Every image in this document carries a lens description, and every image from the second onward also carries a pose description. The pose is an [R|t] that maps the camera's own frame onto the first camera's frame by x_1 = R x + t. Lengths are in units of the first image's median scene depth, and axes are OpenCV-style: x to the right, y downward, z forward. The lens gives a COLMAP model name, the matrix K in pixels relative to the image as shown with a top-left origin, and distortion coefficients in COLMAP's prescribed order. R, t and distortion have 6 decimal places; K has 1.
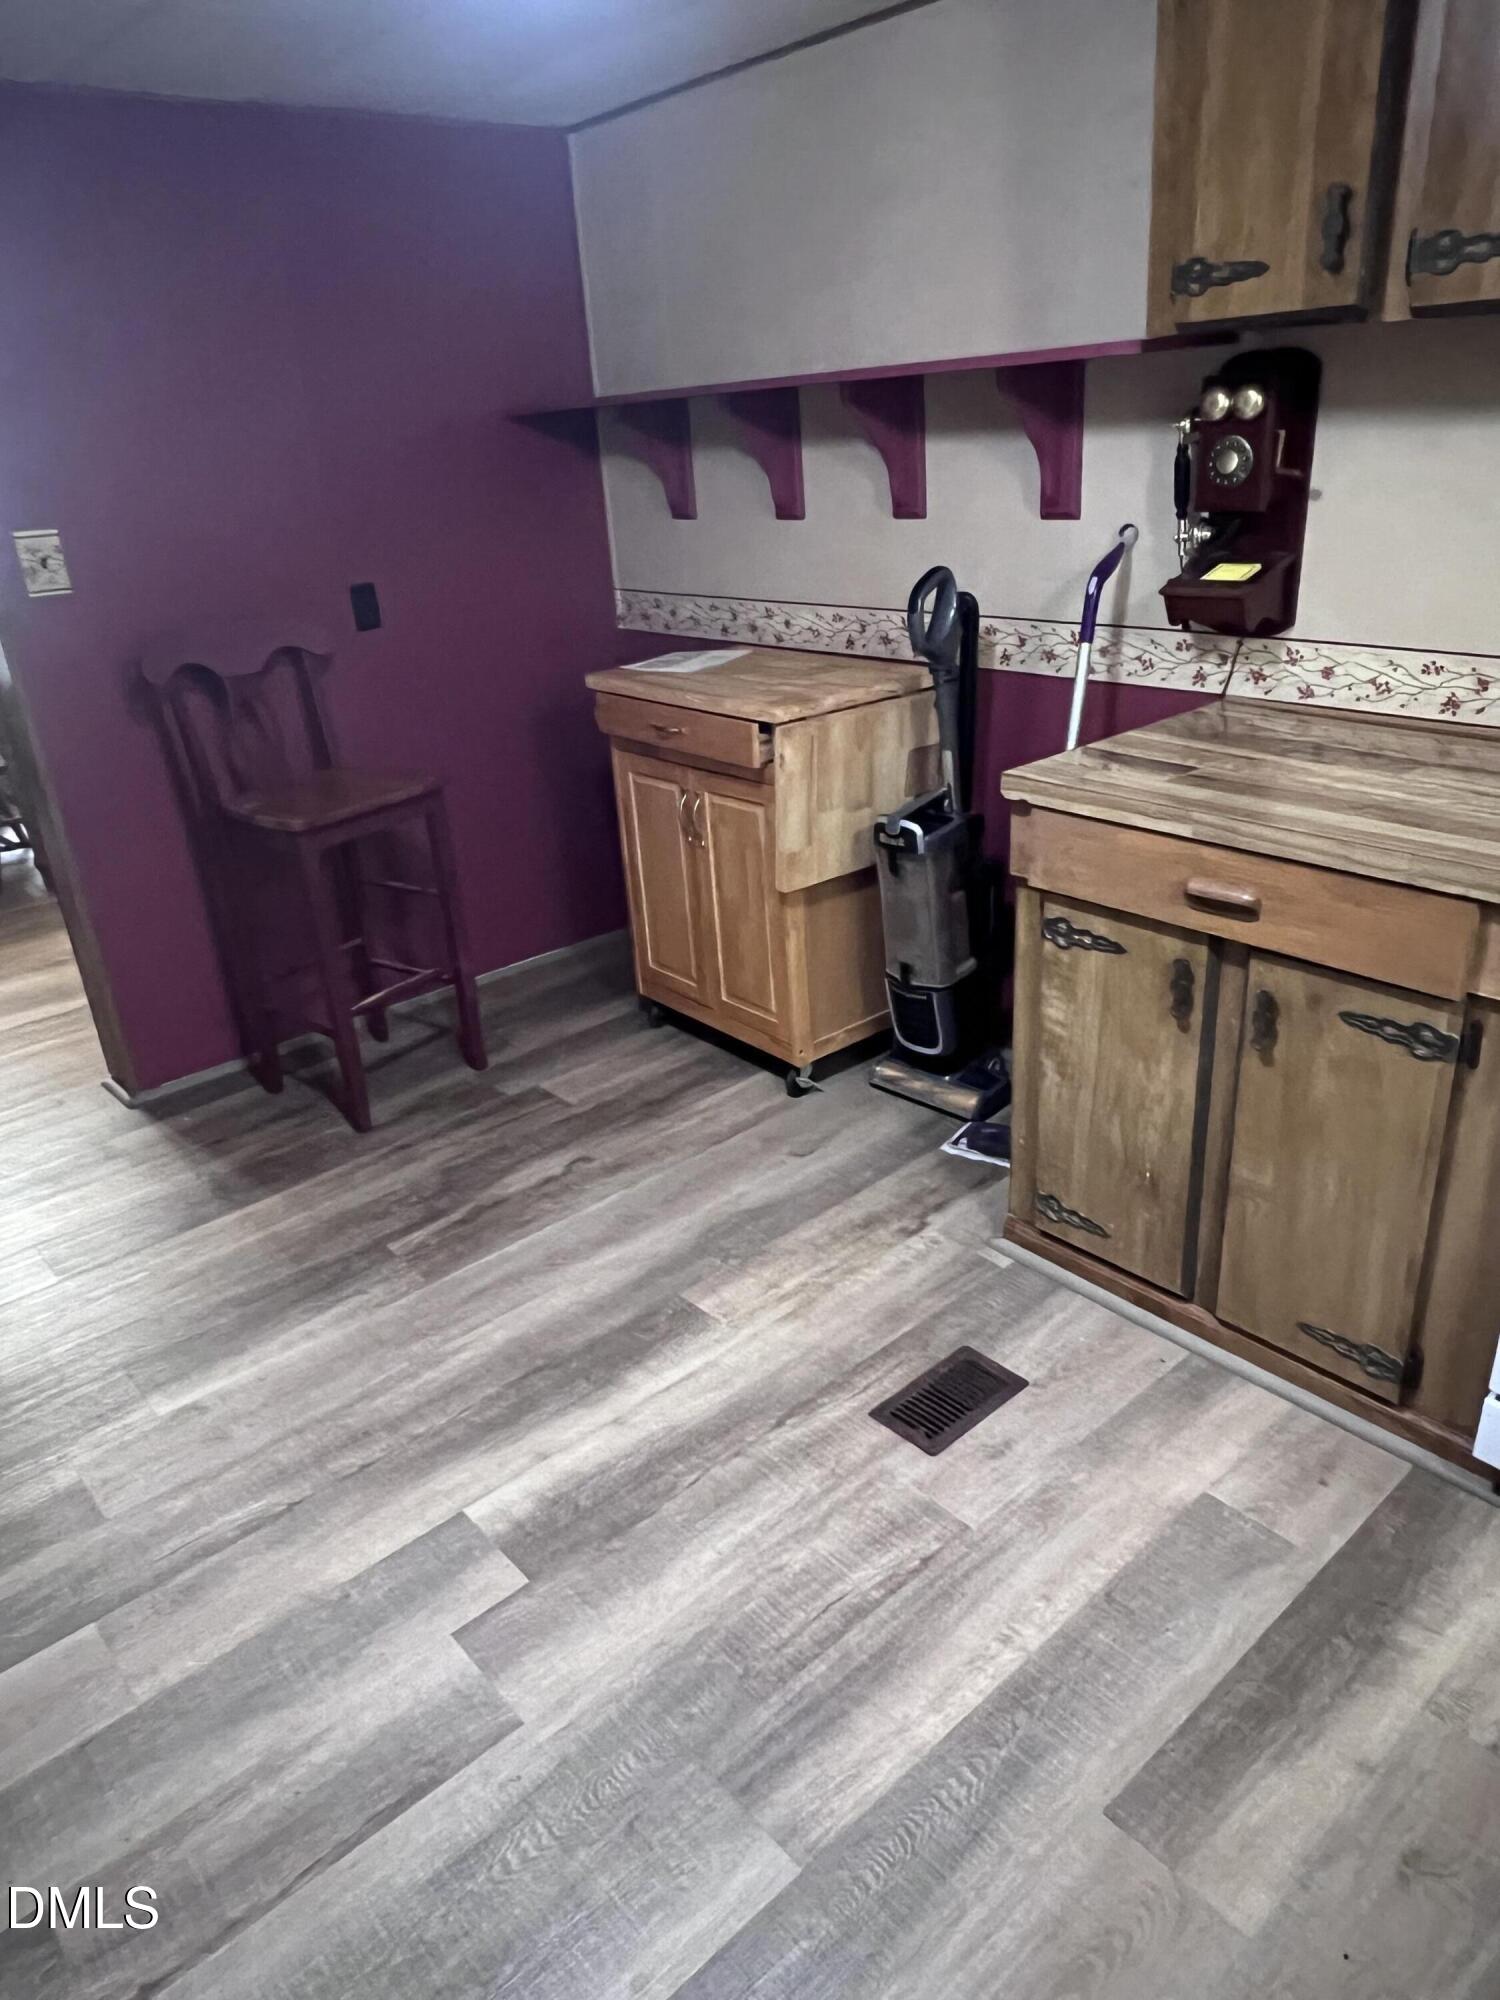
lens RADIAL K [[1332.1, 0, 750.0], [0, 1332.1, 1000.0], [0, 0, 1]] dist [-0.006246, -0.002708]
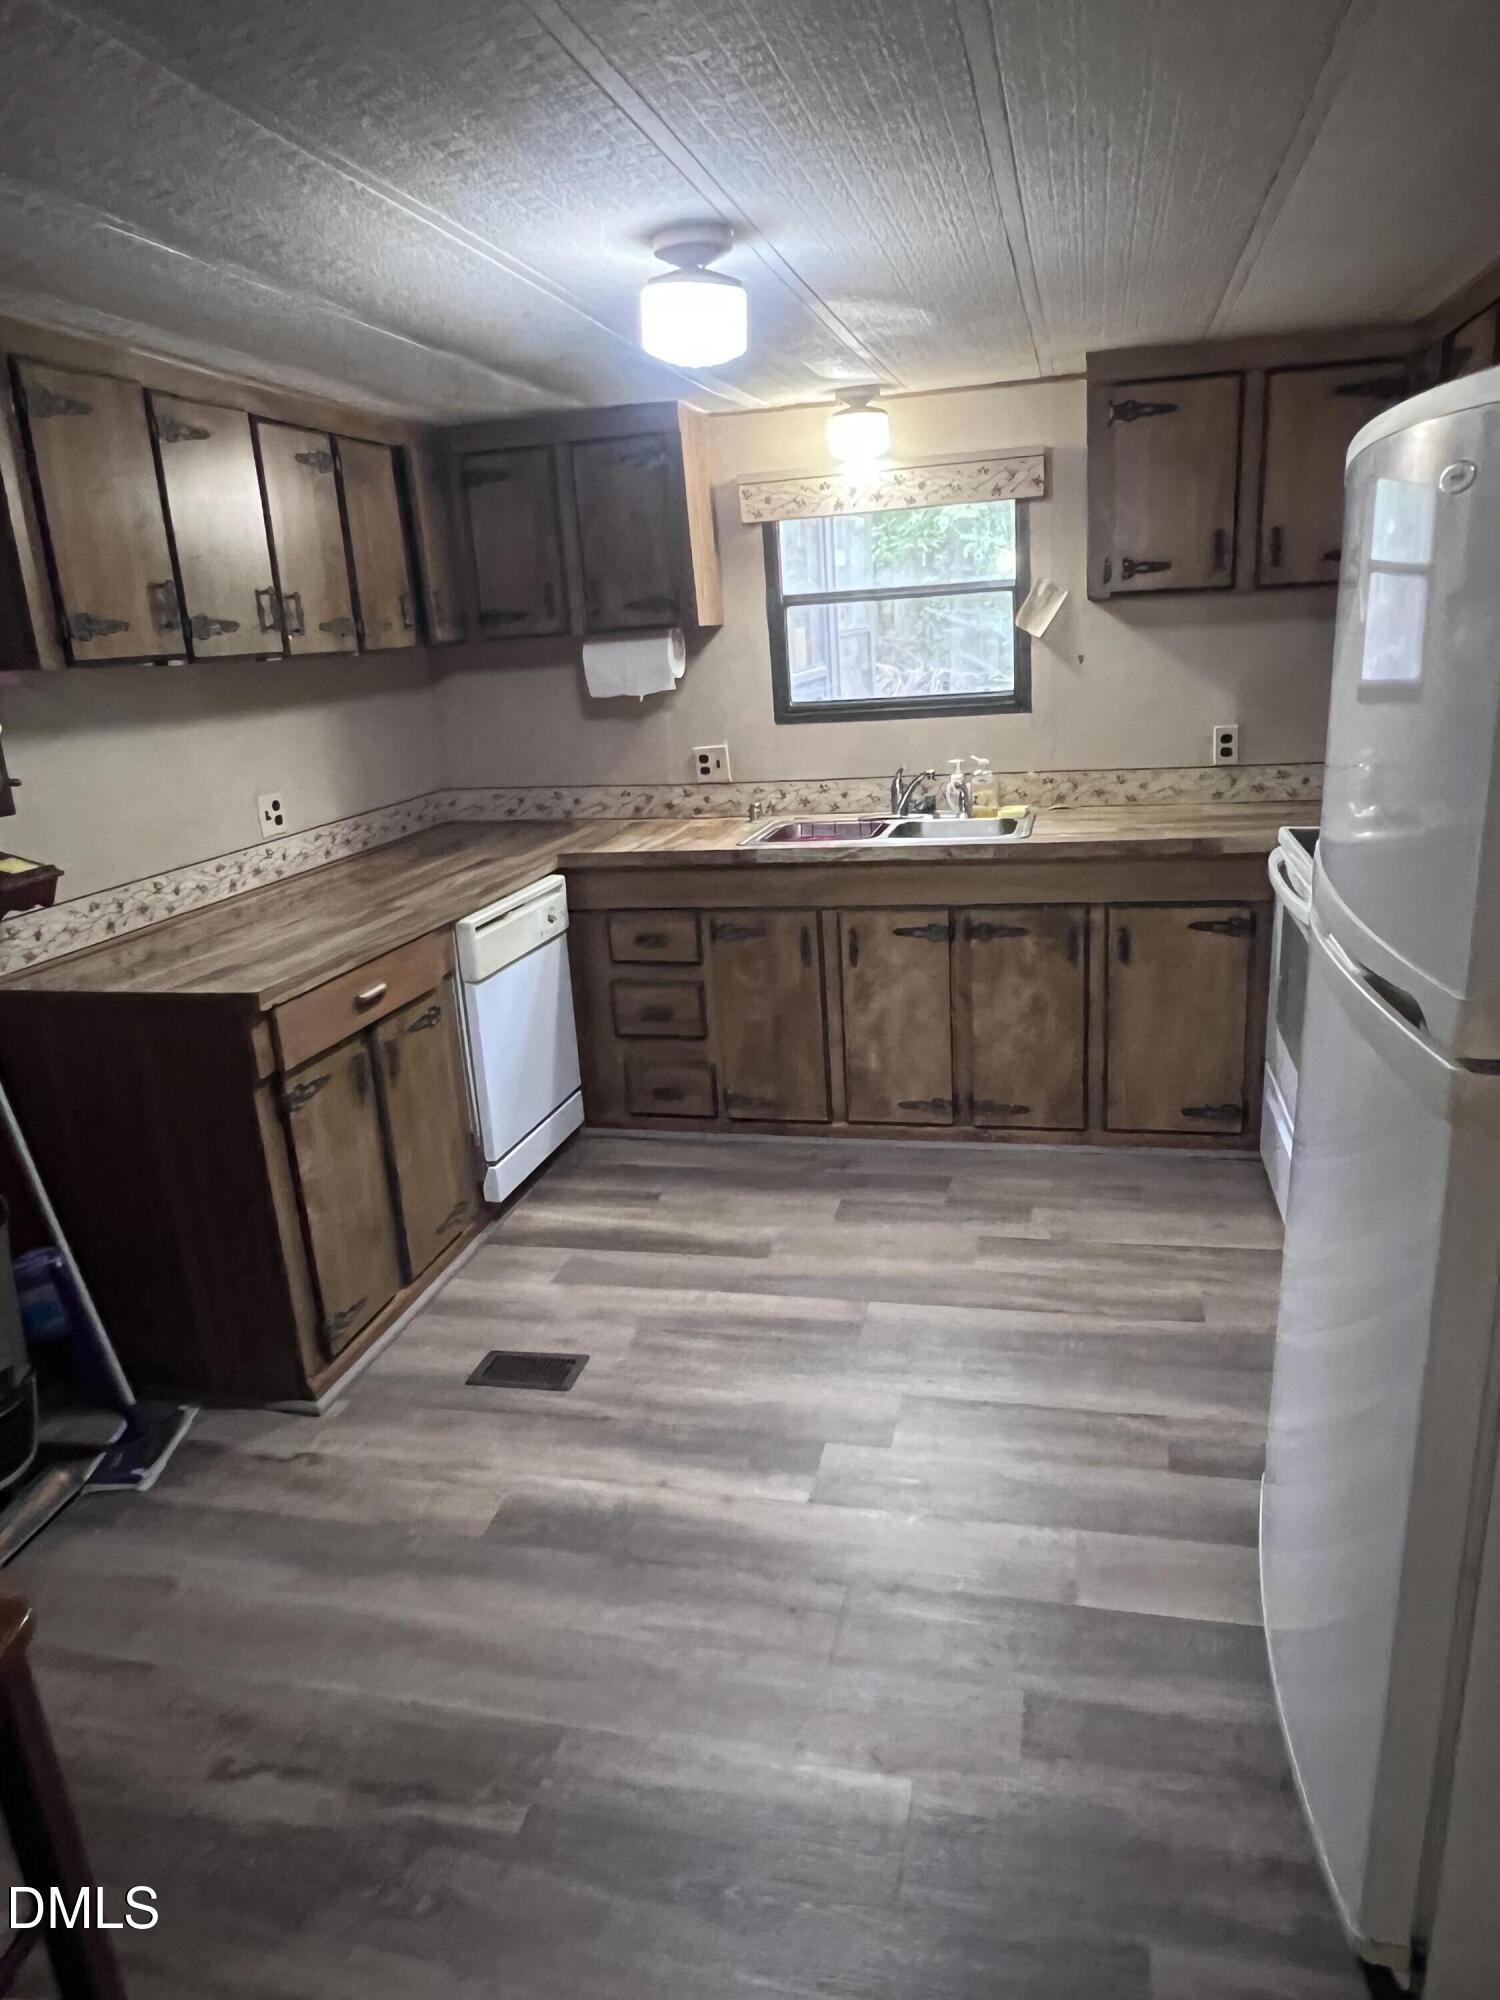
lens RADIAL K [[1321.4, 0, 750.0], [0, 1321.4, 1000.0], [0, 0, 1]] dist [-0.010392, 0.000412]
pose [[-0.569513, -0.132166, 0.811287, -1.023684], [0.418465, 0.802895, 0.424555, -0.482678], [-0.707490, 0.581285, -0.401952, 1.163415]]
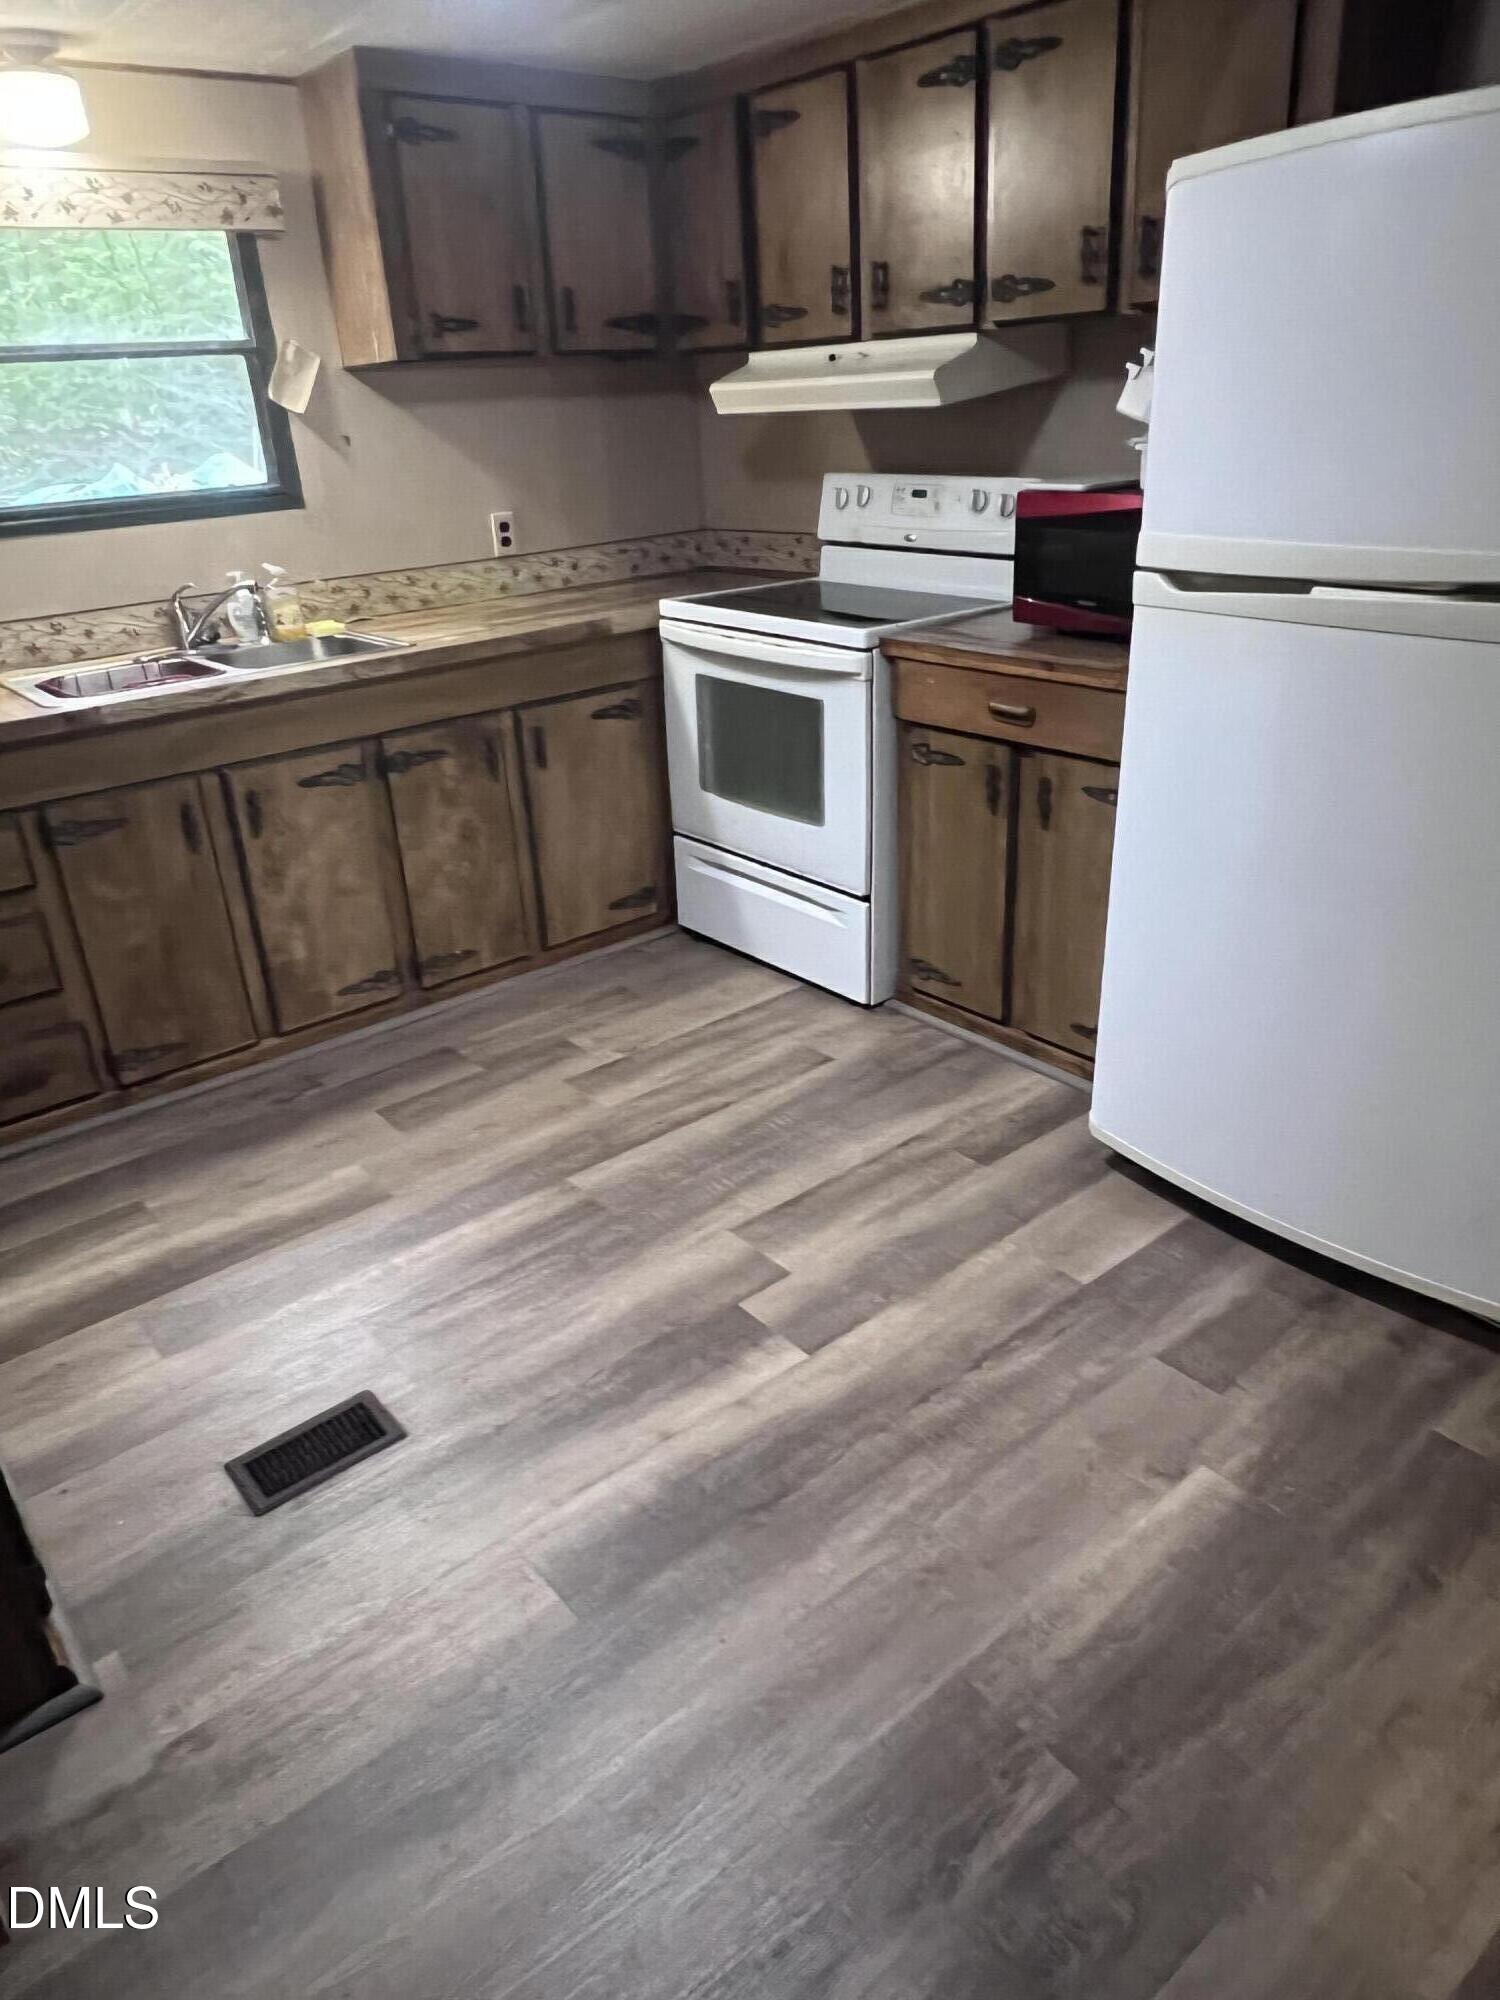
lens RADIAL K [[1321.4, 0, 750.0], [0, 1321.4, 1000.0], [0, 0, 1]] dist [-0.010392, 0.000412]
pose [[-0.993239, 0.087423, 0.076378, -0.255969], [0.115143, 0.658143, 0.744037, -0.573121], [0.014778, 0.747801, -0.663759, 1.388913]]
